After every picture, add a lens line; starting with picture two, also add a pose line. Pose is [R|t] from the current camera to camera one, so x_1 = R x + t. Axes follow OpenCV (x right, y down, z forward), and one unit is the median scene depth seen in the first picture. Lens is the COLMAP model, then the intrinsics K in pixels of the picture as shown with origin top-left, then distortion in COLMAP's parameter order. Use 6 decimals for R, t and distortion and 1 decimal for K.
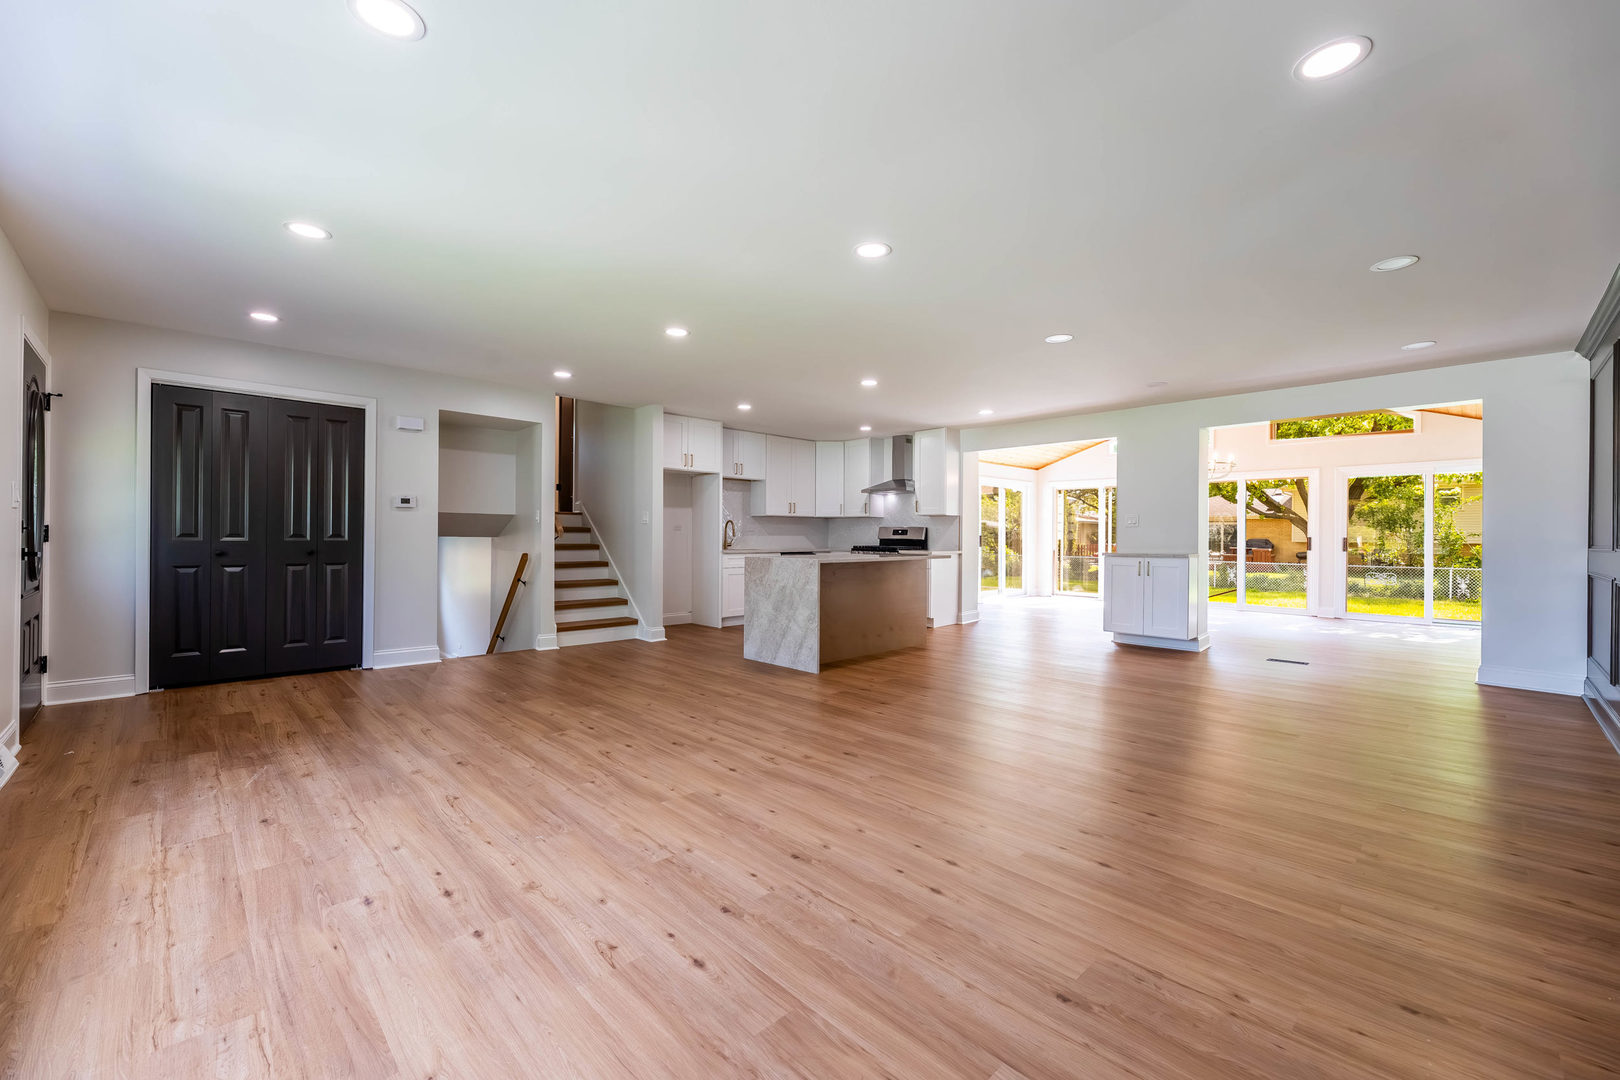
lens RADIAL K [[653.8, 0, 807.4], [0, 653.8, 541.3], [0, 0, 1]] dist [0.000154, -0.000335]
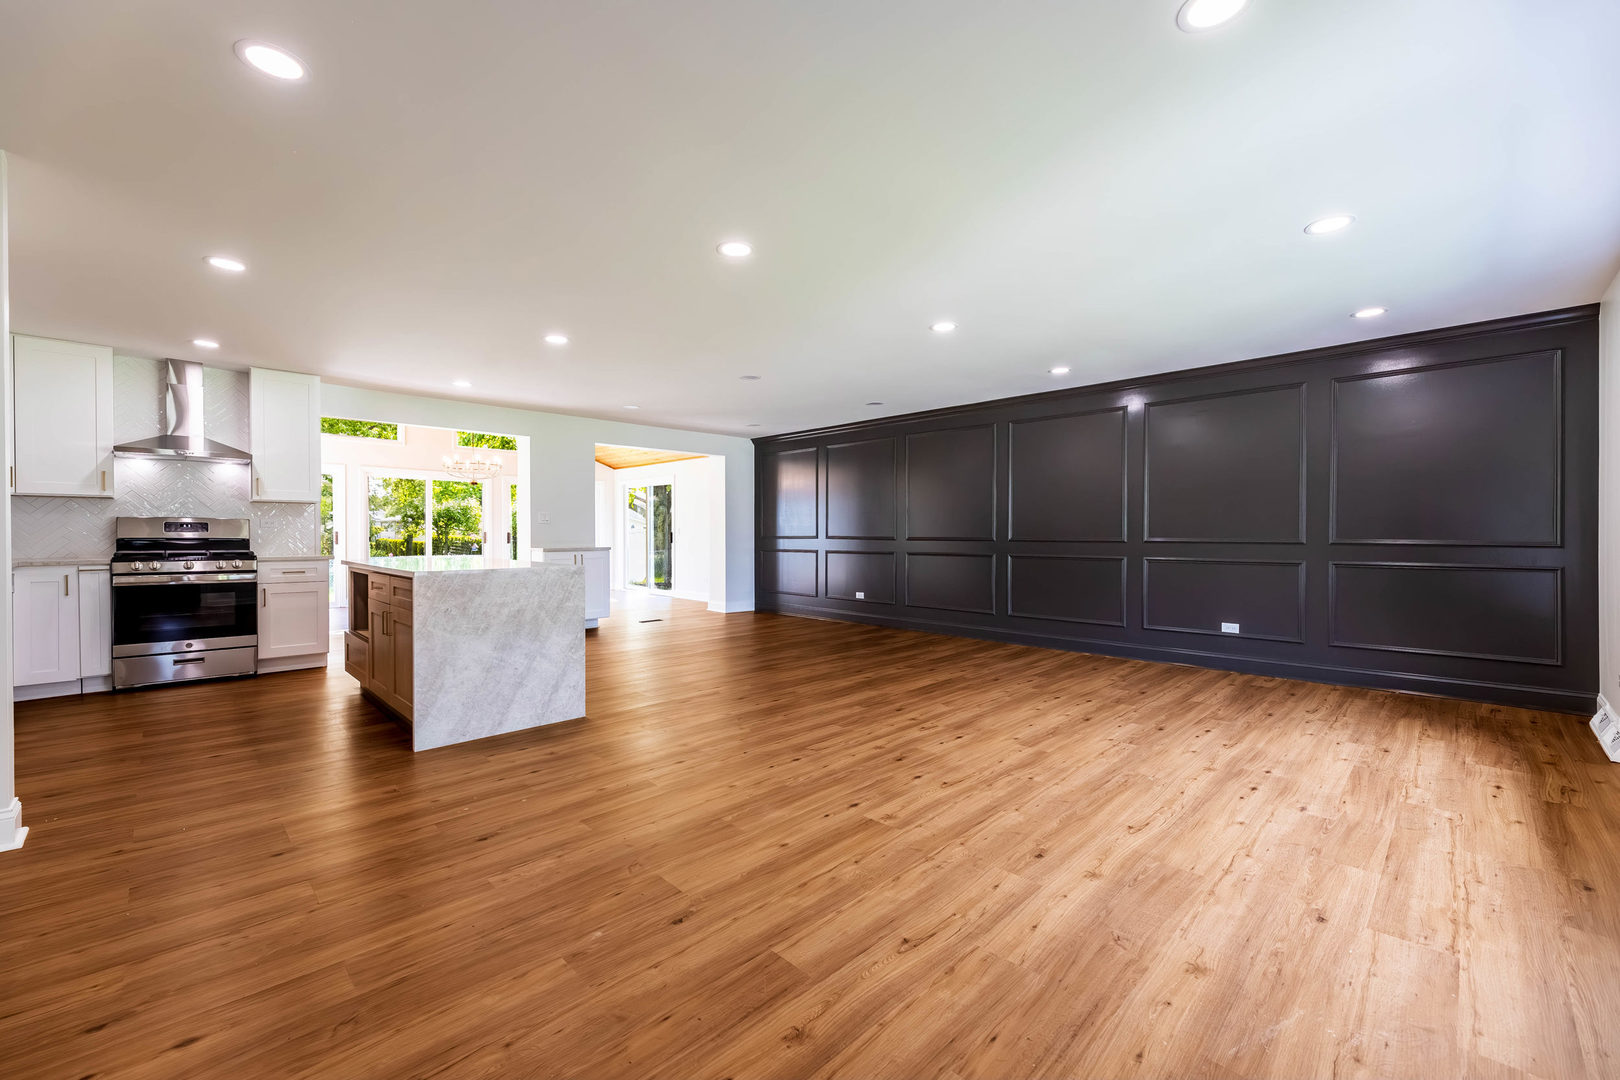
lens RADIAL K [[653.8, 0, 799.1], [0, 653.8, 535.6], [0, 0, 1]] dist [0.000154, -0.000335]
pose [[-0.005702, -0.011926, 0.999913, -1.319842], [0.008114, 0.999895, 0.011972, -0.024347], [-0.999951, 0.008182, -0.005605, 1.342290]]
